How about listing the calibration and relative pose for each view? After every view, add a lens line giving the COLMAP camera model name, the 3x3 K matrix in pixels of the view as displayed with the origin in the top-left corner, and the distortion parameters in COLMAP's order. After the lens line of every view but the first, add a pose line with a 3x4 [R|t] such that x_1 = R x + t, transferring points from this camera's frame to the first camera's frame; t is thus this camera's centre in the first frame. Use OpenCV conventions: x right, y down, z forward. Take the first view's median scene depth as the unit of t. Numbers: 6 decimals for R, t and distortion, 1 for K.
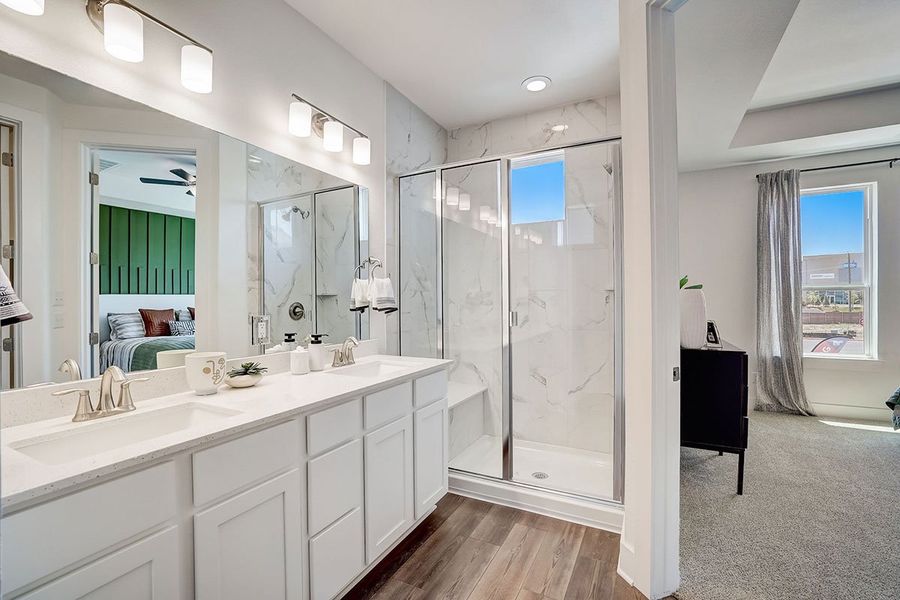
lens RADIAL K [[385.6, 0, 452.3], [0, 385.6, 300.2], [0, 0, 1]] dist [-0.050358, 0.017812]
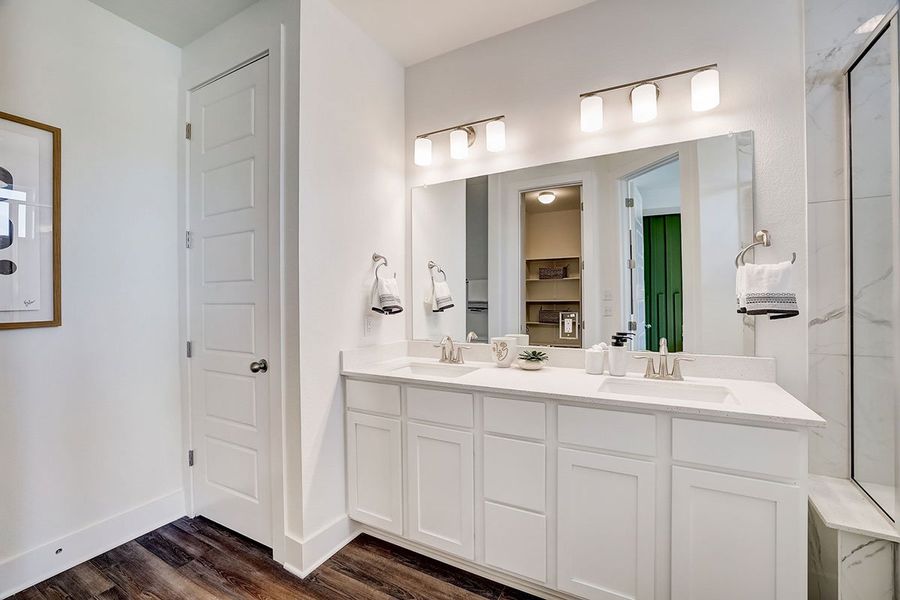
lens RADIAL K [[385.6, 0, 452.3], [0, 385.6, 300.2], [0, 0, 1]] dist [-0.050358, 0.017812]
pose [[-0.003224, 0.003421, -0.999989, 0.443839], [0.002323, 0.999991, 0.003414, 0.000511], [0.999992, -0.002312, -0.003232, 0.495924]]
